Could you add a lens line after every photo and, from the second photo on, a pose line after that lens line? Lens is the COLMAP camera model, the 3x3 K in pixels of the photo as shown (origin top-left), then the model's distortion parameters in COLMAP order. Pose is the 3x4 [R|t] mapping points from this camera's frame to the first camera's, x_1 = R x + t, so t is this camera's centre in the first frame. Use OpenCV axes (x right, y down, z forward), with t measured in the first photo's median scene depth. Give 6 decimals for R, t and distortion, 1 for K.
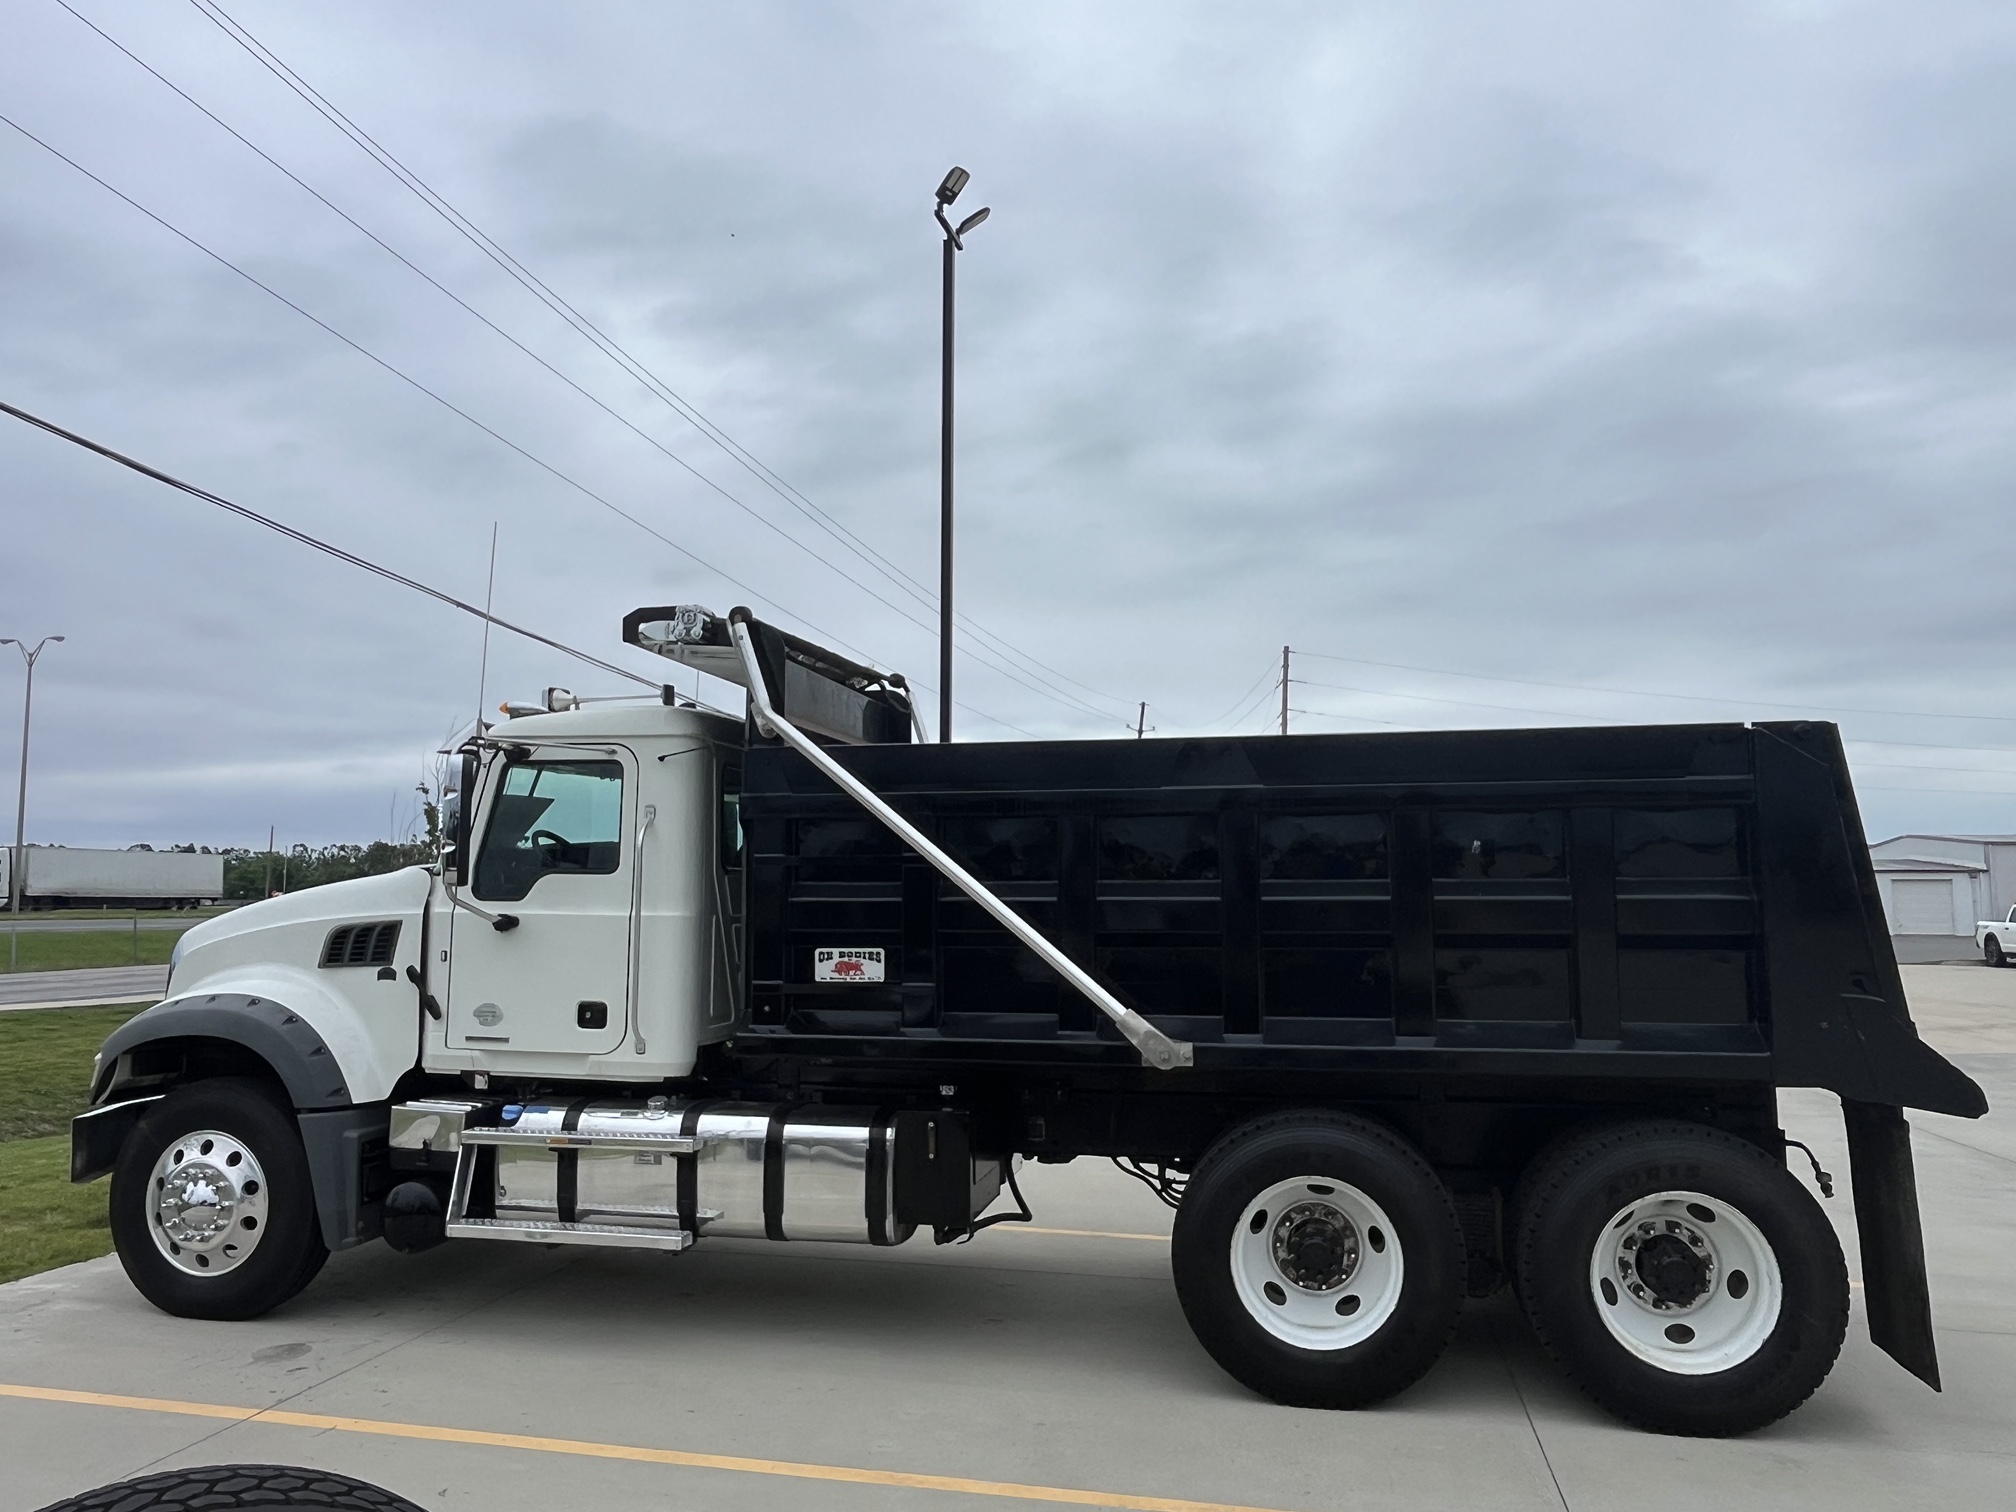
lens RADIAL K [[1420.0, 0, 1008.0], [0, 1420.0, 756.0], [0, 0, 1]] dist [-0.000211, -0.002537]
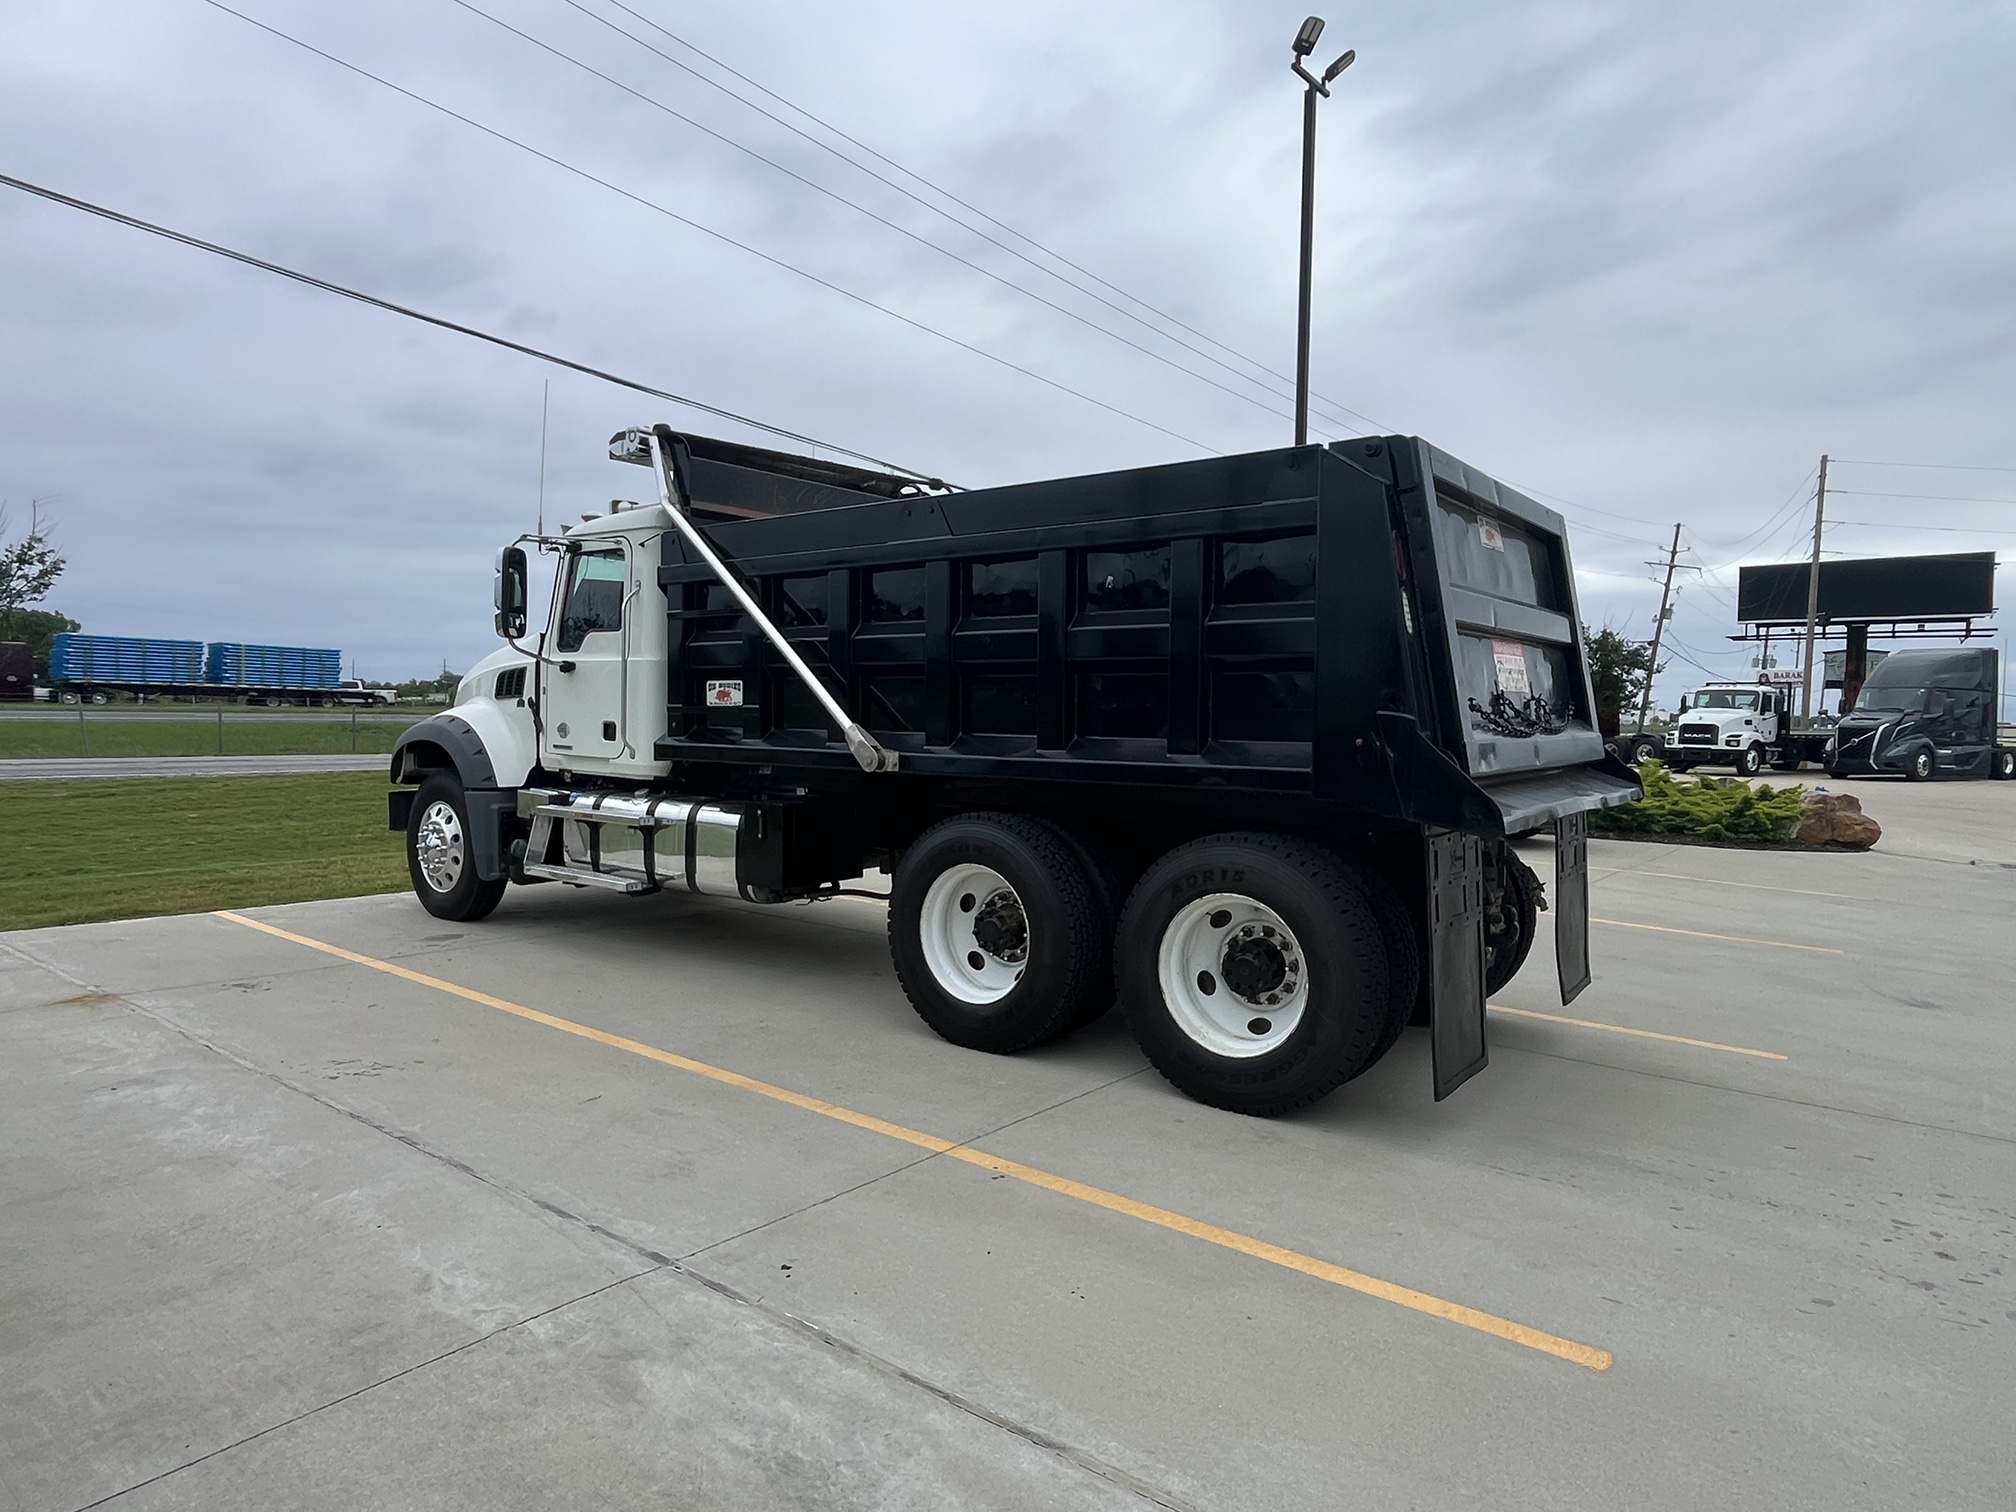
lens RADIAL K [[1180.5, 0, 979.0], [0, 1180.5, 737.9], [0, 0, 1]] dist [0.000169, 0.002383]
pose [[0.903448, 0.022956, -0.428082, 0.537230], [0.030094, 0.992706, 0.116746, 0.063038], [0.427639, -0.118356, 0.896168, 0.104254]]
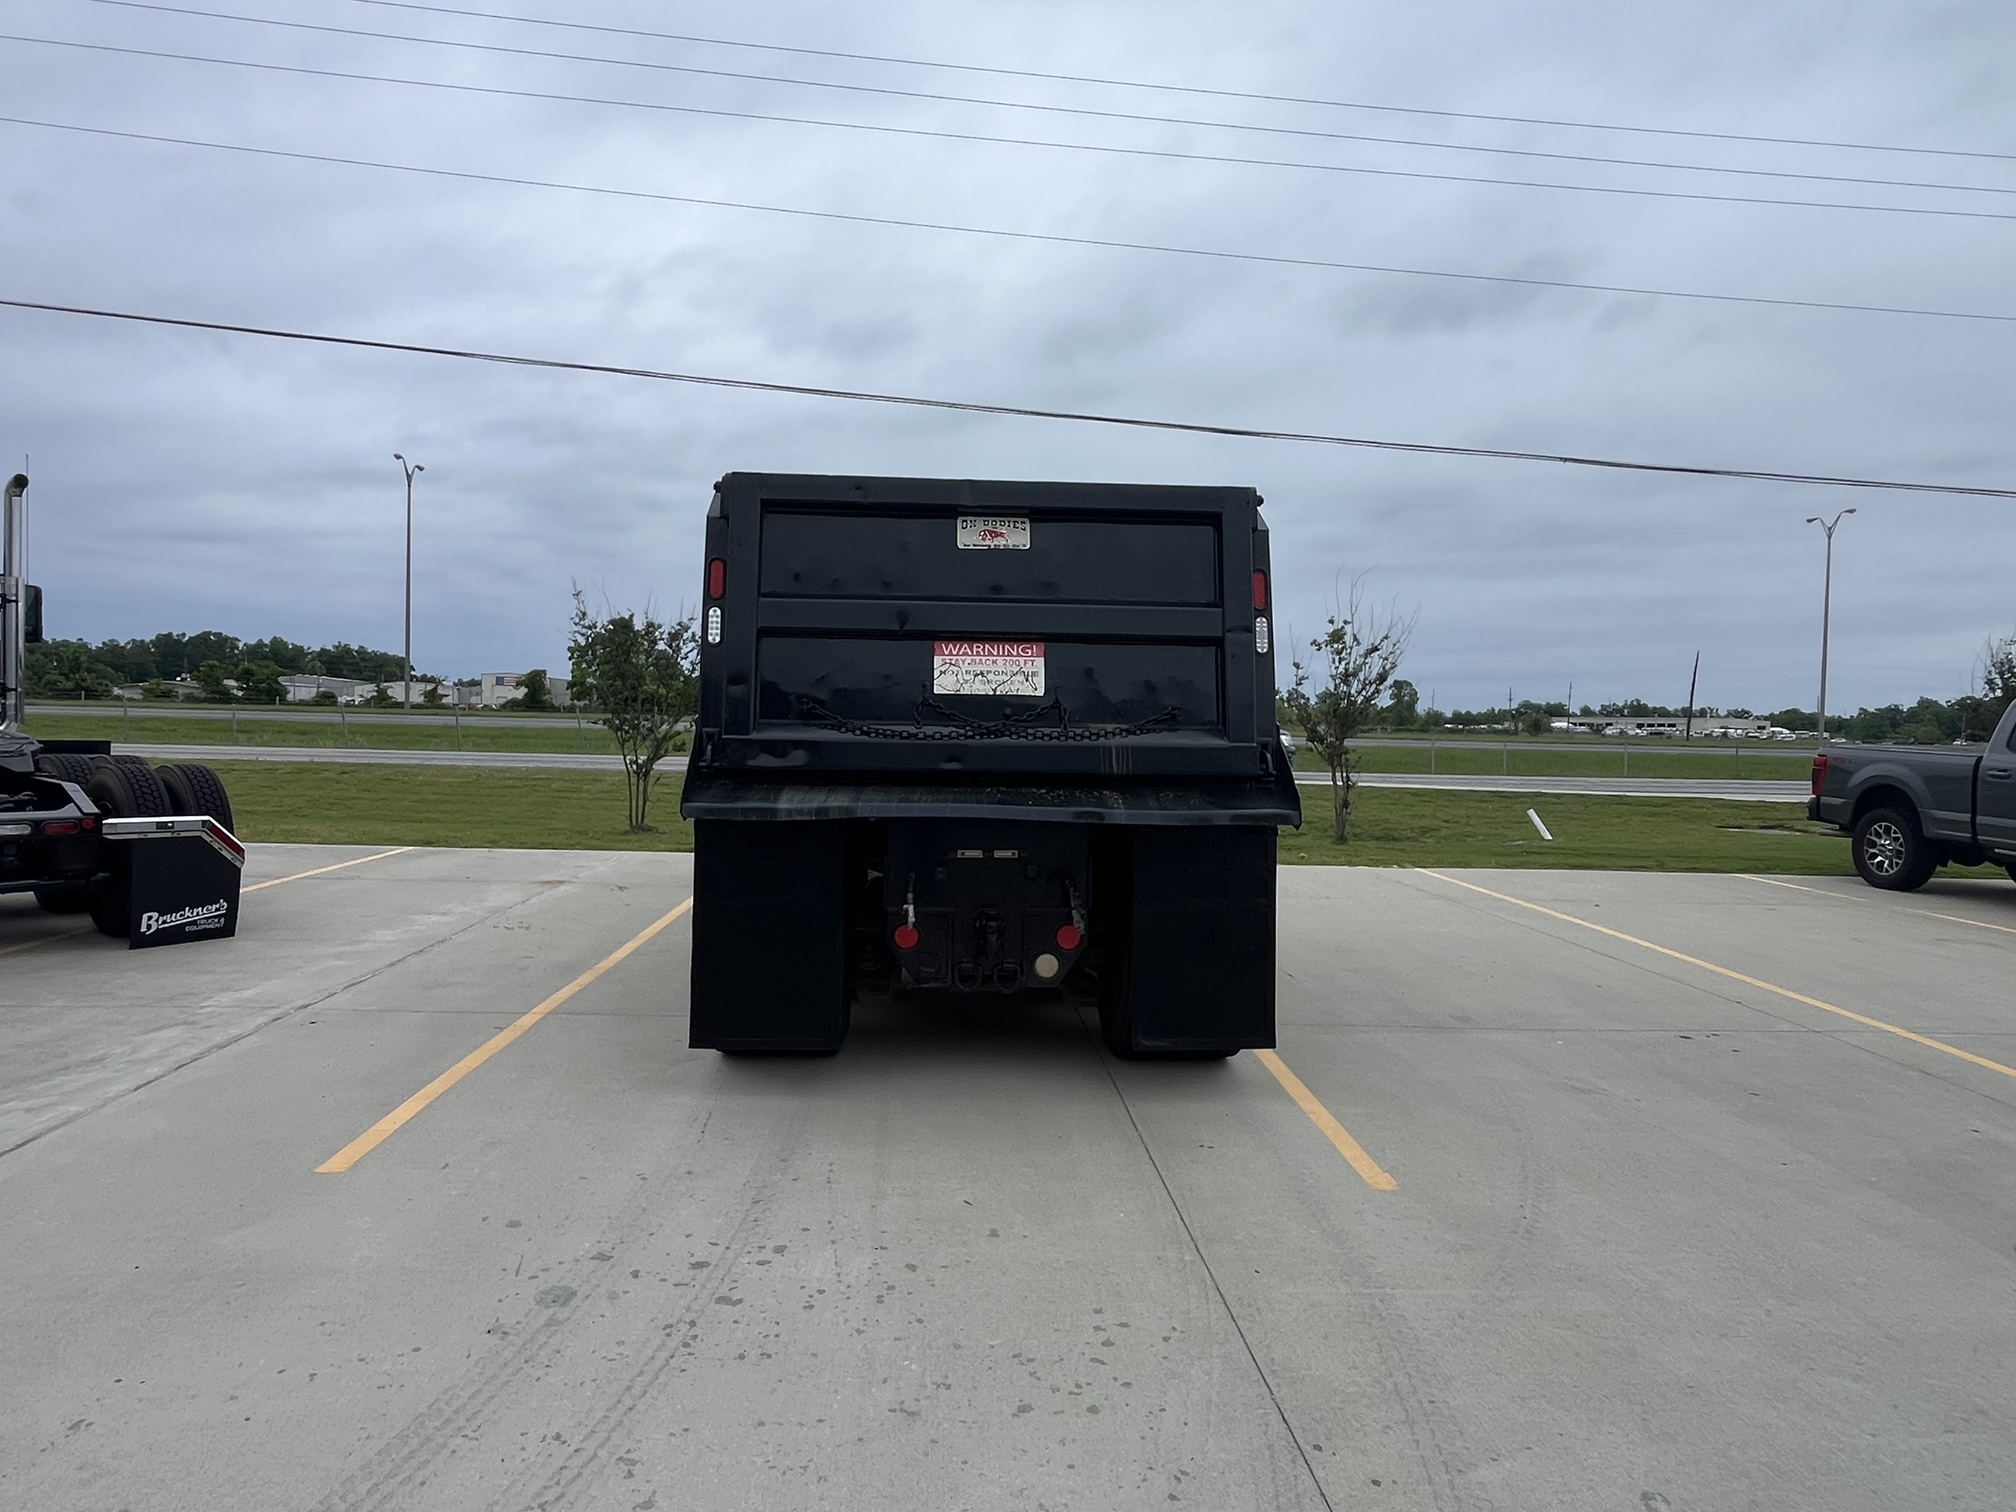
lens RADIAL K [[1180.5, 0, 979.0], [0, 1180.5, 737.9], [0, 0, 1]] dist [0.000169, 0.002383]
pose [[0.267927, 0.015639, -0.963312, 1.100468], [0.086022, 0.995486, 0.040087, 0.122212], [0.959591, -0.093607, 0.265372, 0.627784]]
